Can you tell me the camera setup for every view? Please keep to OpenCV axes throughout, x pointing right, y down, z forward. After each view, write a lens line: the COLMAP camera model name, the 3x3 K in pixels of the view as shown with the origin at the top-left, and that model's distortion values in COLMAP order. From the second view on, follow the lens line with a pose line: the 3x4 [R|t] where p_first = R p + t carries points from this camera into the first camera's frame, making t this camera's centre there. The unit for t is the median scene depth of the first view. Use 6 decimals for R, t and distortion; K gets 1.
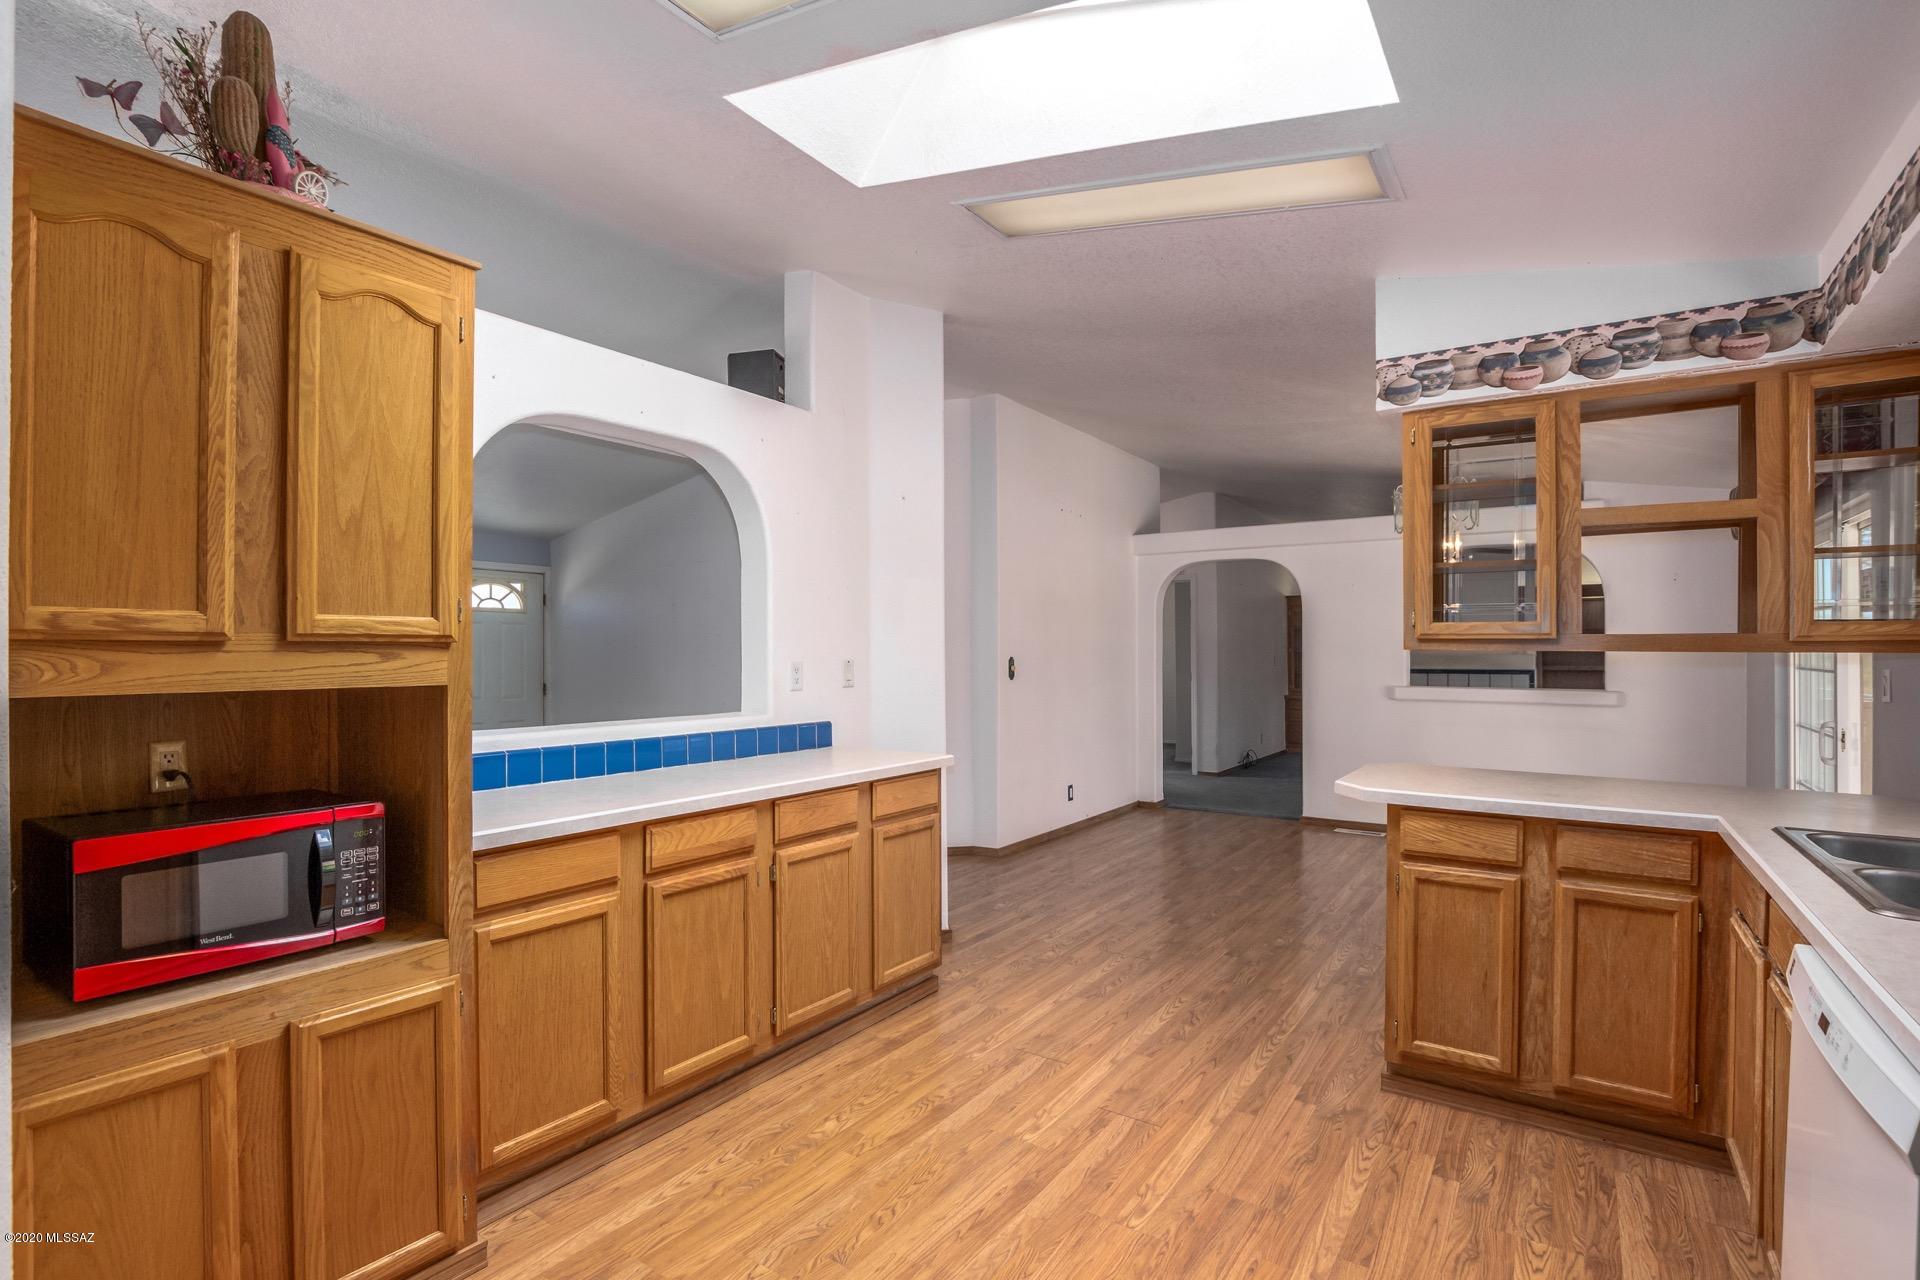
lens RADIAL K [[915.4, 0, 968.0], [0, 915.4, 646.2], [0, 0, 1]] dist [-0.029391, 0.000131]
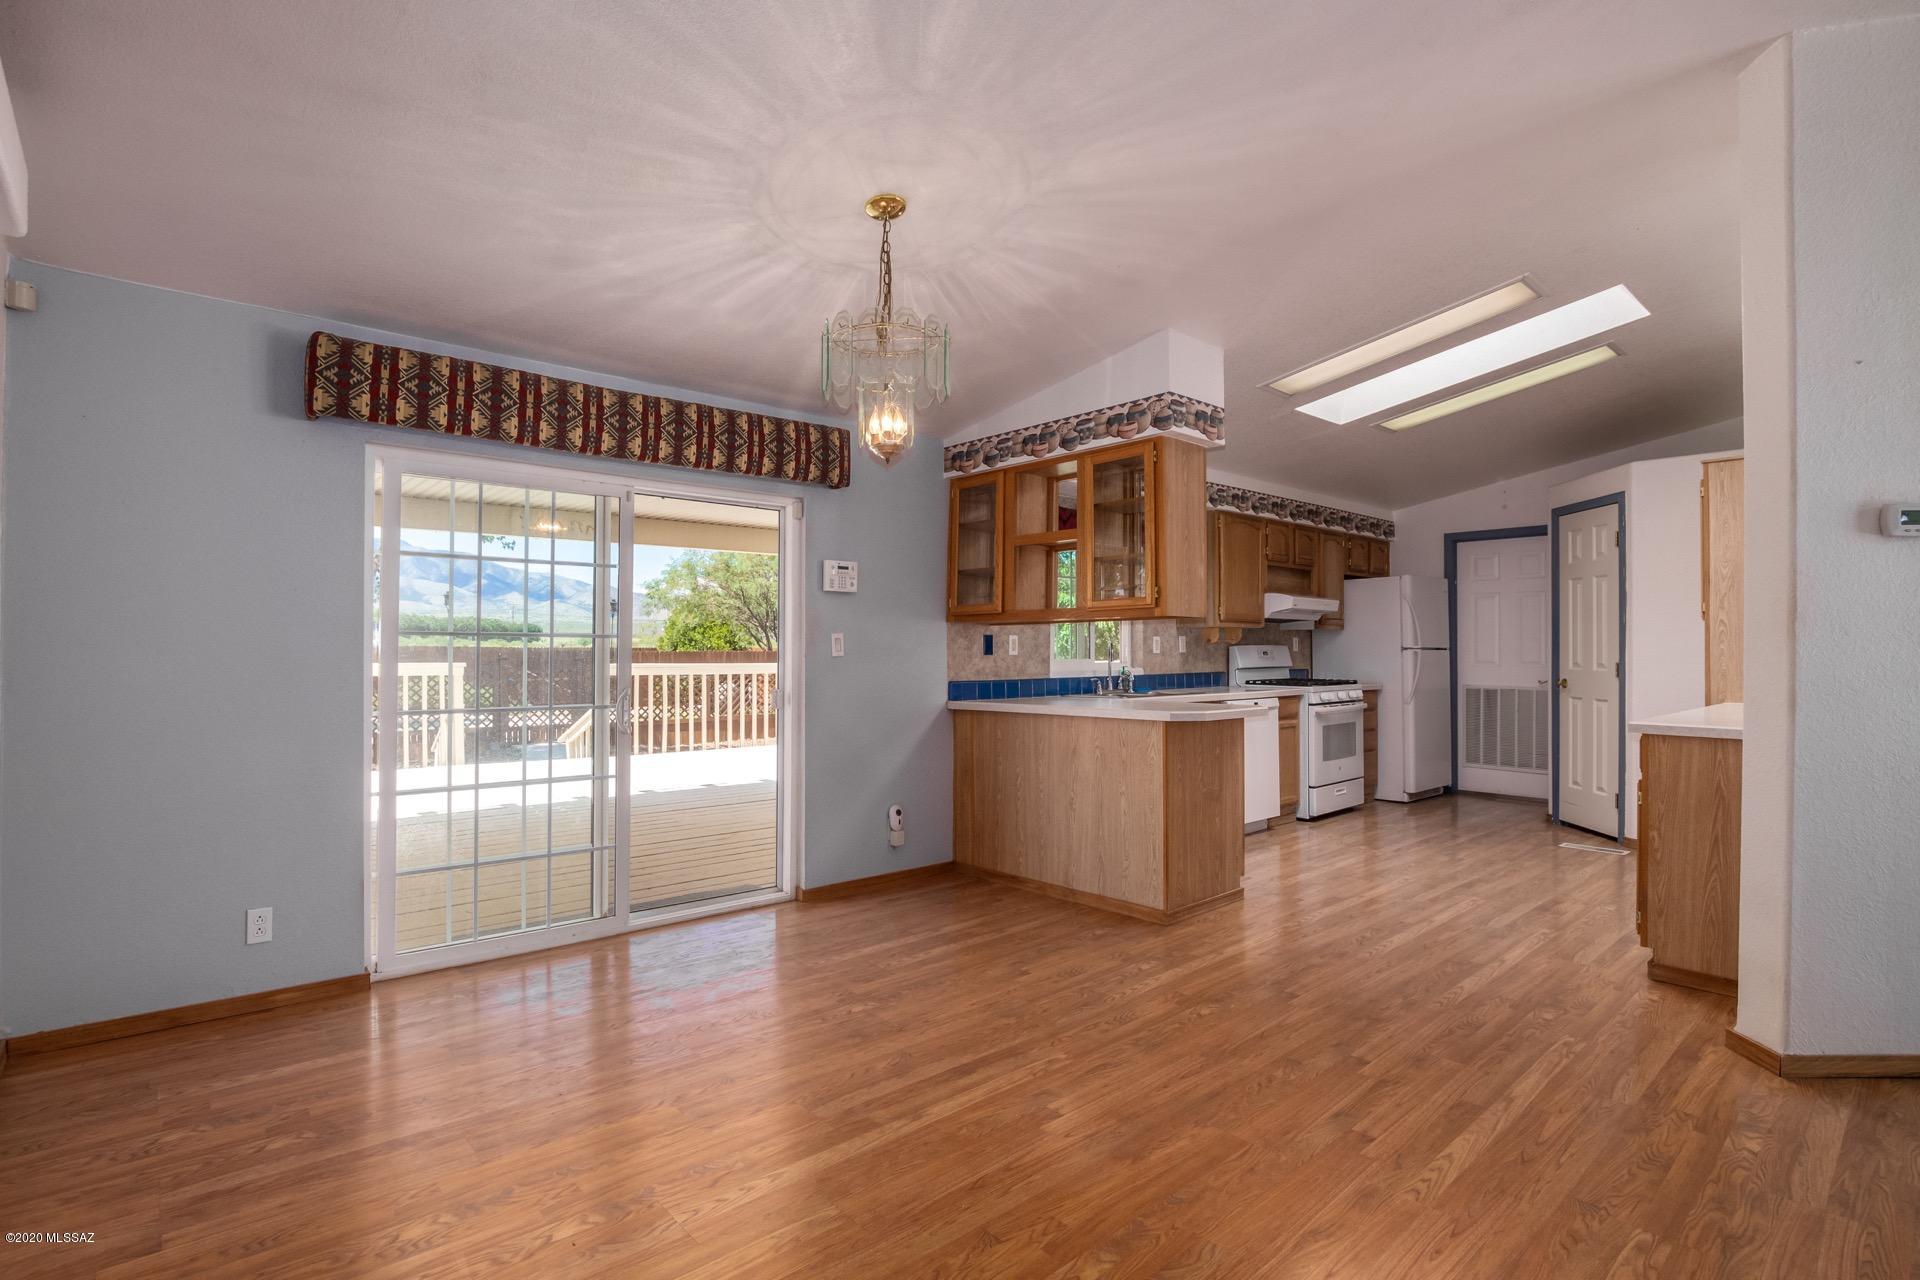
lens RADIAL K [[915.4, 0, 968.0], [0, 915.4, 646.2], [0, 0, 1]] dist [-0.029391, 0.000131]
pose [[-0.969682, -0.004412, 0.244332, 0.573585], [-0.006878, 0.999934, -0.009239, 0.075851], [-0.244275, -0.010639, -0.969648, 2.841894]]
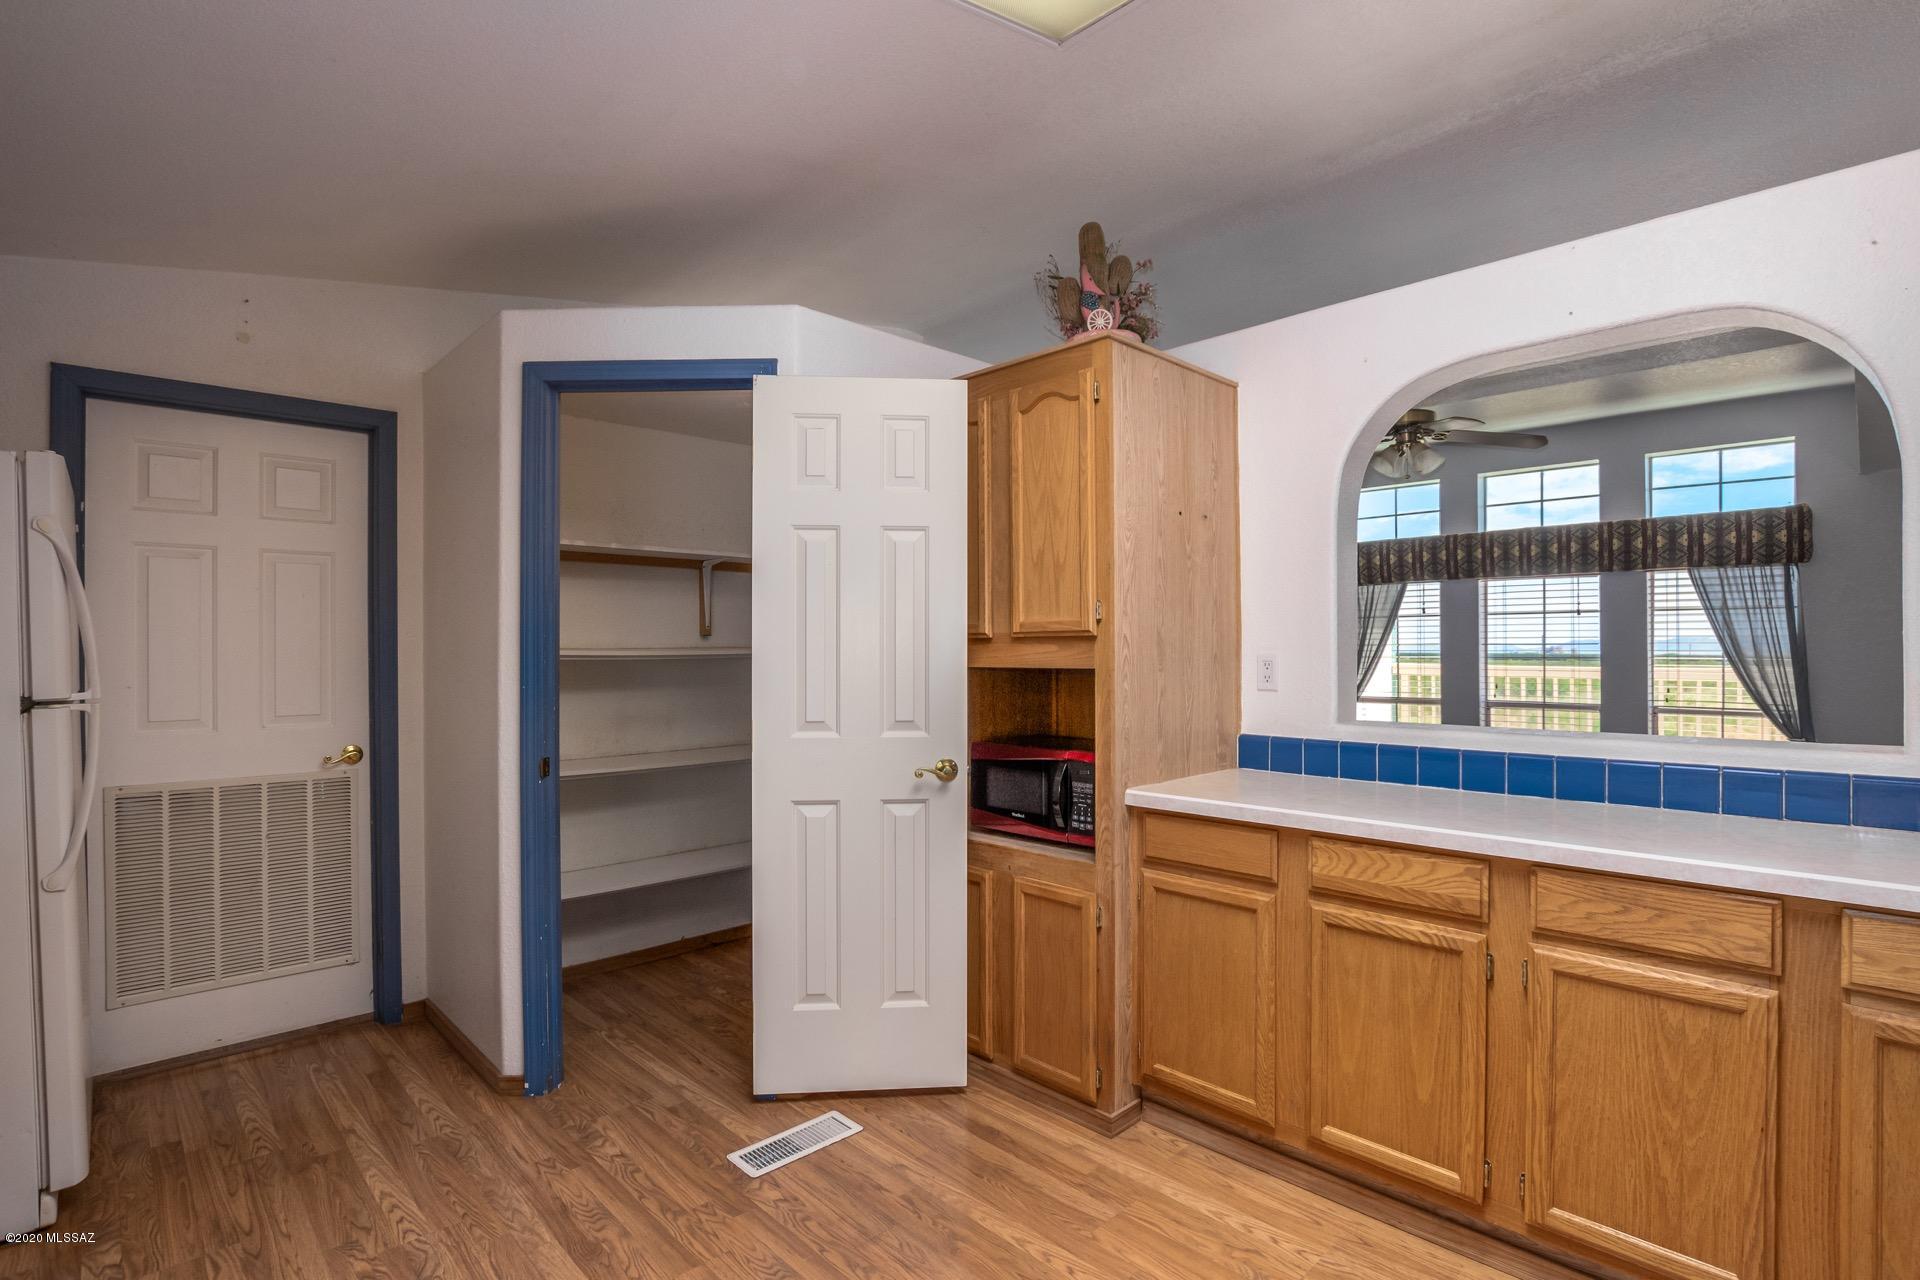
lens RADIAL K [[915.4, 0, 968.0], [0, 915.4, 646.2], [0, 0, 1]] dist [-0.029391, 0.000131]
pose [[-0.206842, -0.002788, -0.978370, 0.556270], [0.012252, 0.999910, -0.005439, 0.011658], [0.978298, -0.013112, -0.206790, 0.815390]]
